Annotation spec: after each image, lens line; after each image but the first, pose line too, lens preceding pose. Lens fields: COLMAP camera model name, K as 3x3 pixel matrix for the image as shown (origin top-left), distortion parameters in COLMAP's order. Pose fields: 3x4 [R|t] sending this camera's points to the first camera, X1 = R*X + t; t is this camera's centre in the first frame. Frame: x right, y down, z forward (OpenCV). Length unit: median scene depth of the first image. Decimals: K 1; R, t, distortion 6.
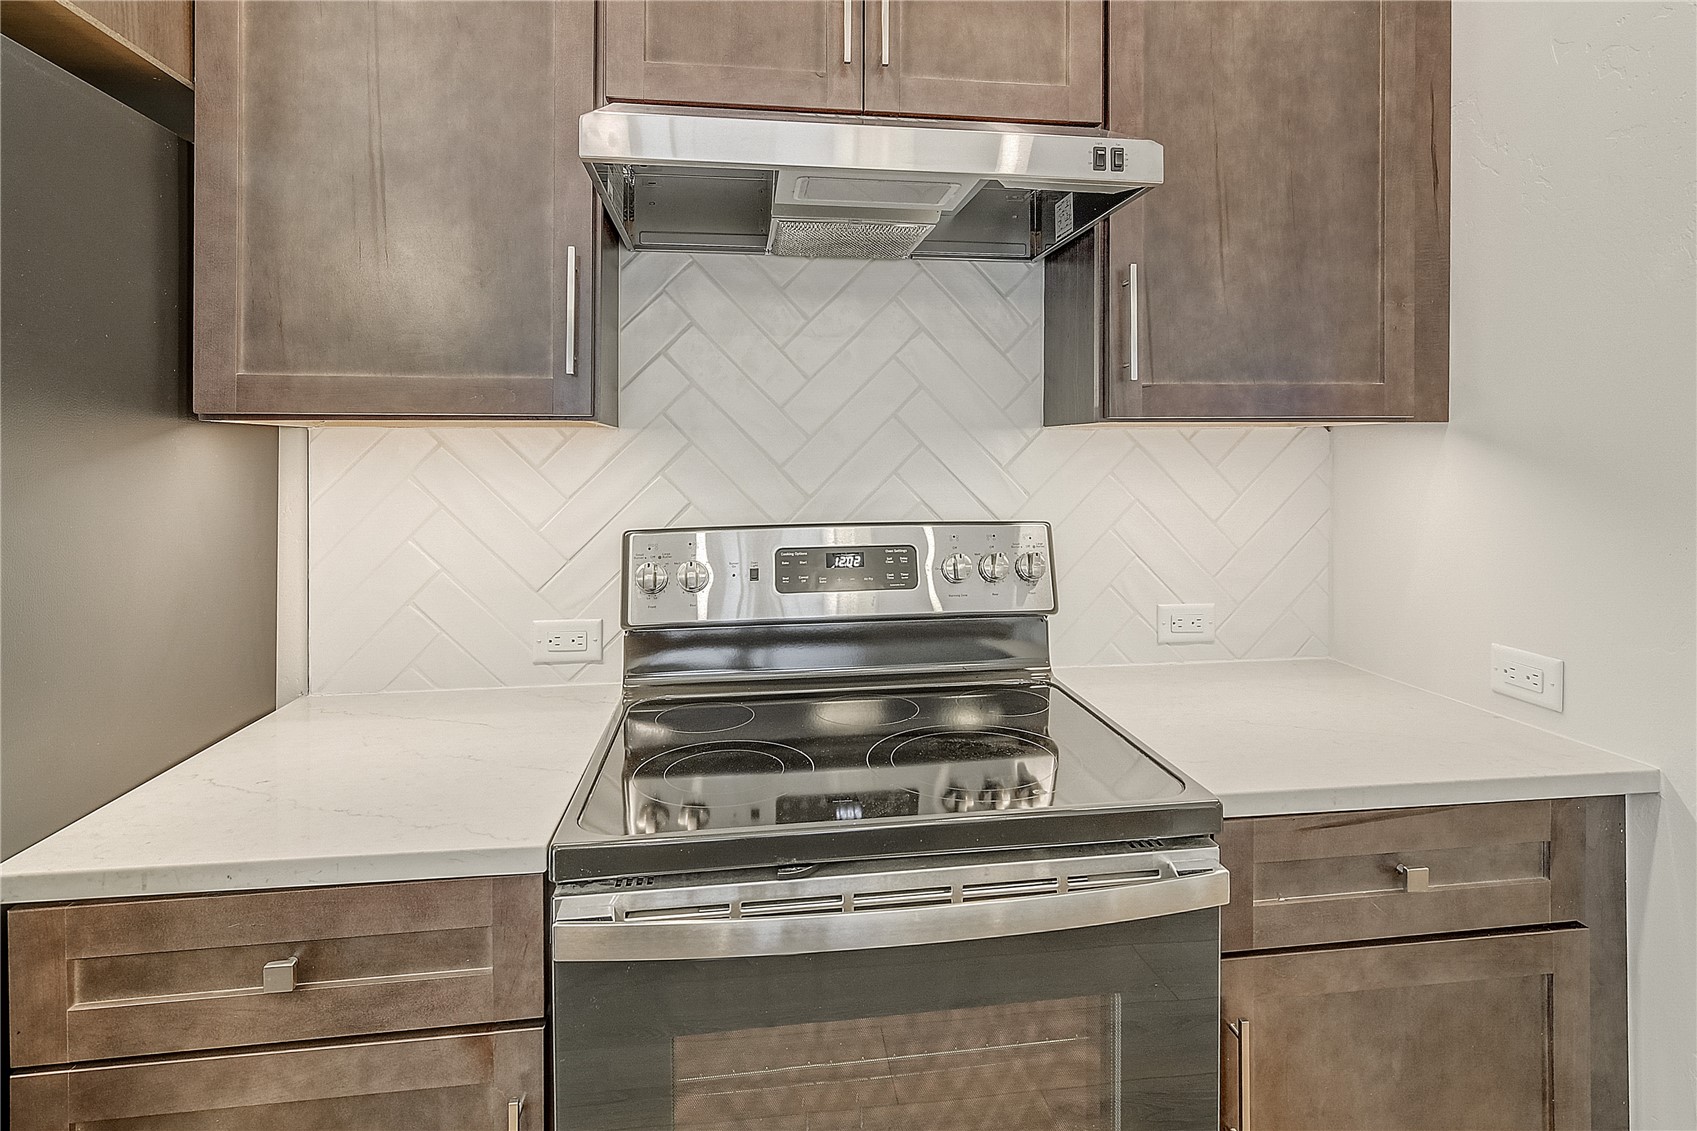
lens RADIAL K [[879.6, 0, 862.2], [0, 879.6, 450.2], [0, 0, 1]] dist [-0.003980, -0.001022]
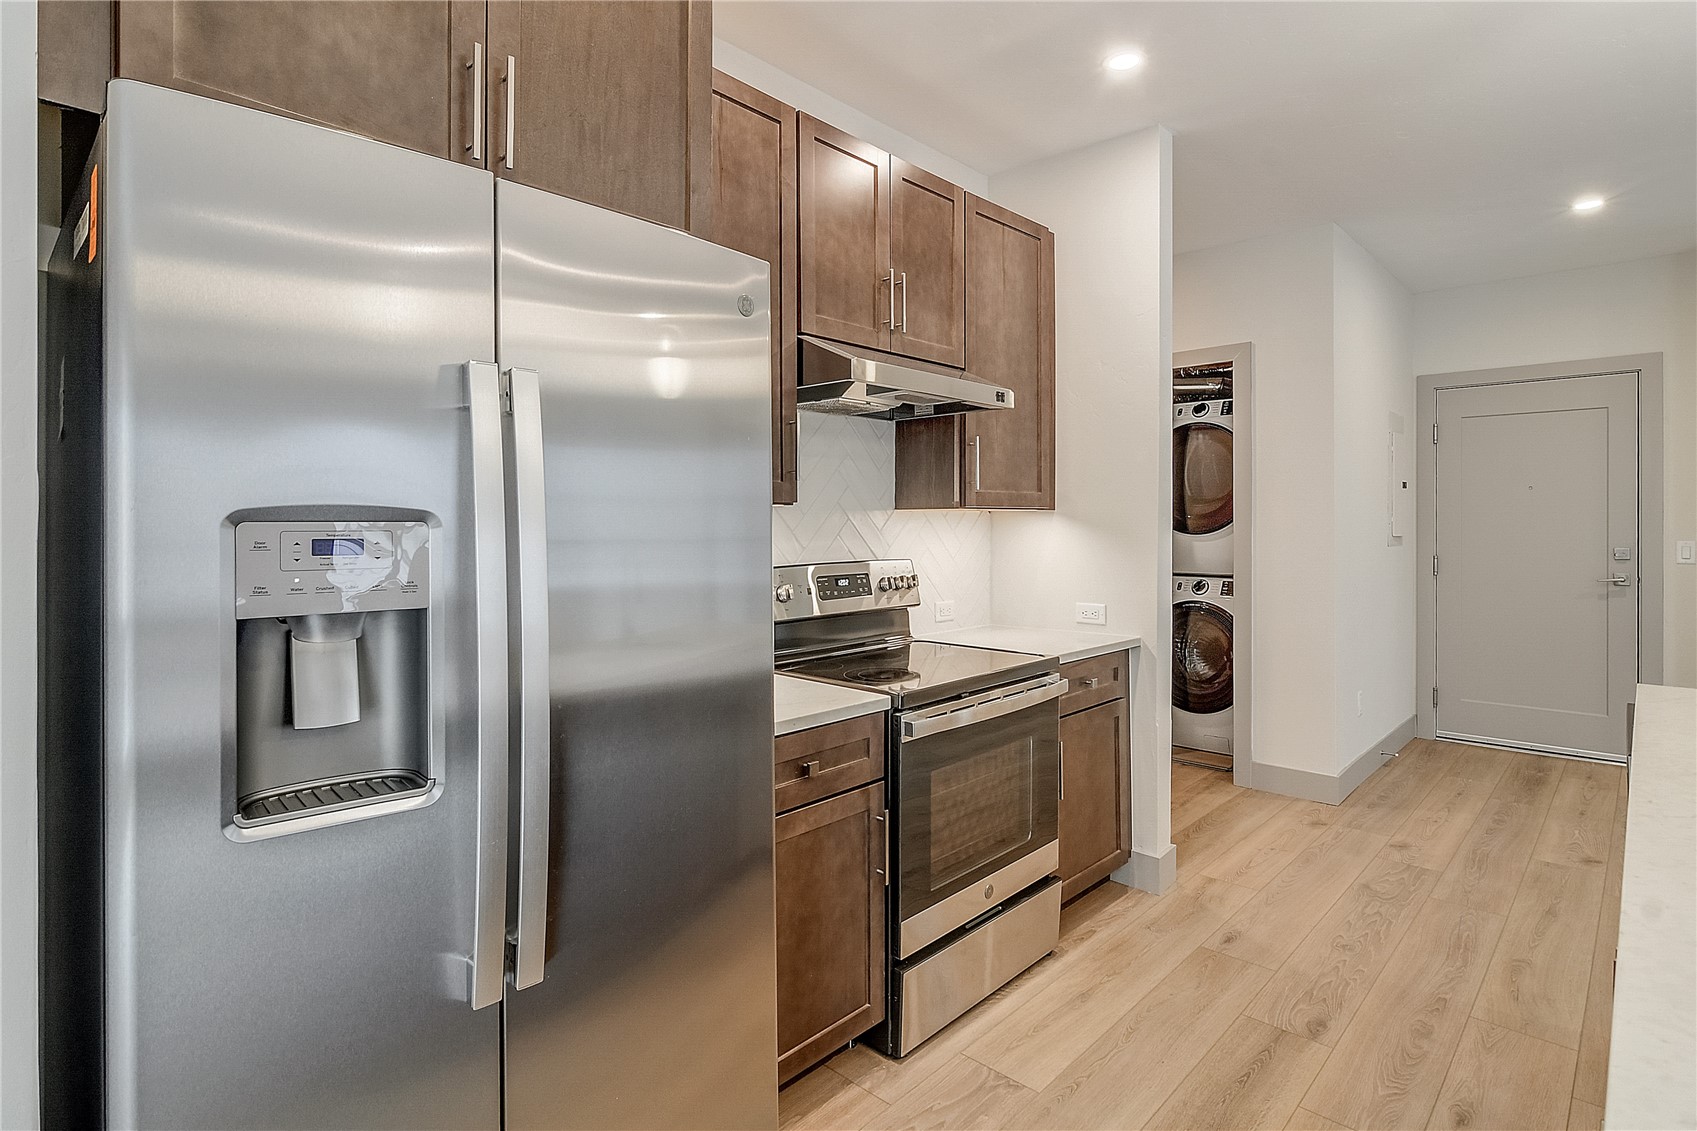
lens RADIAL K [[875.2, 0, 848.0], [0, 875.2, 525.2], [0, 0, 1]] dist [-0.000221, 0.000549]
pose [[0.772736, 0.000312, 0.634728, -1.263007], [-0.000285, 1.000000, -0.000144, 0.008166], [-0.634728, -0.000069, 0.772736, -0.448124]]
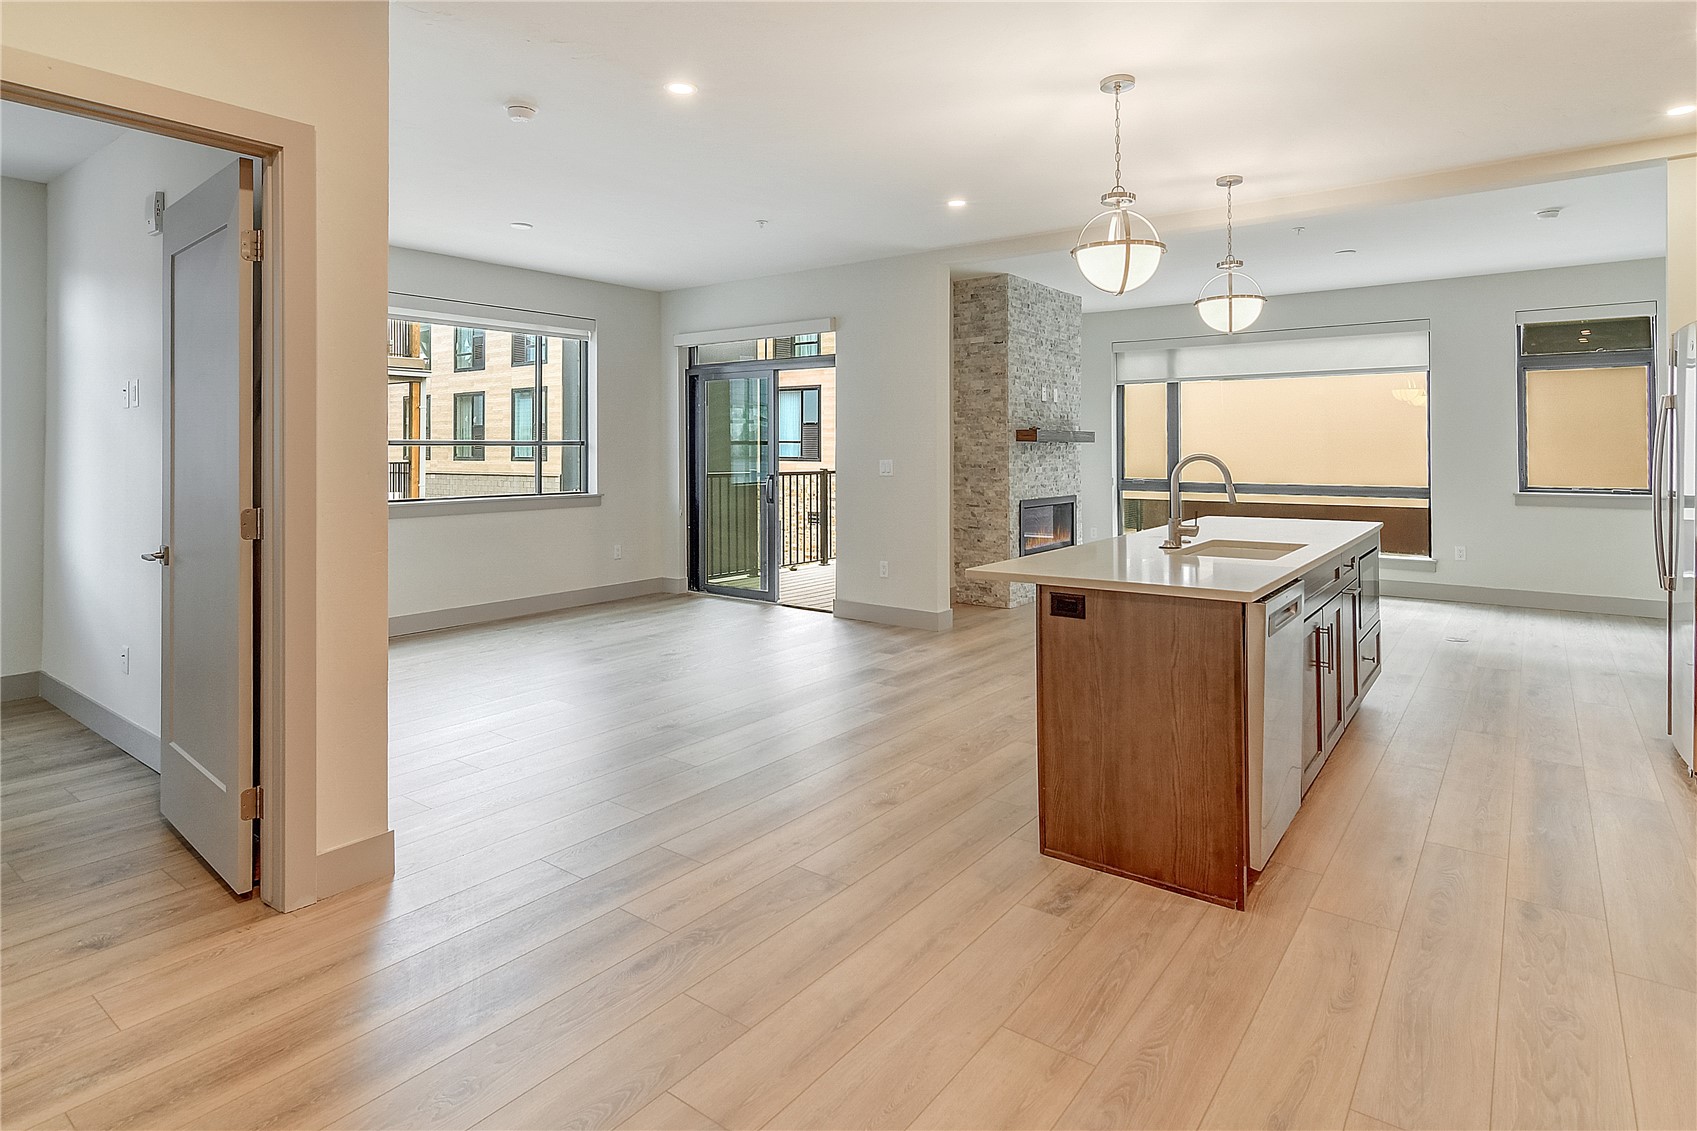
lens RADIAL K [[897.8, 0, 856.6], [0, 897.8, 442.3], [0, 0, 1]] dist [-0.000569, 0.000309]
pose [[-0.704246, -0.000402, -0.709956, 2.682589], [0.002858, 0.999990, -0.003402, 0.002973], [0.709950, -0.004424, -0.704238, 0.571881]]
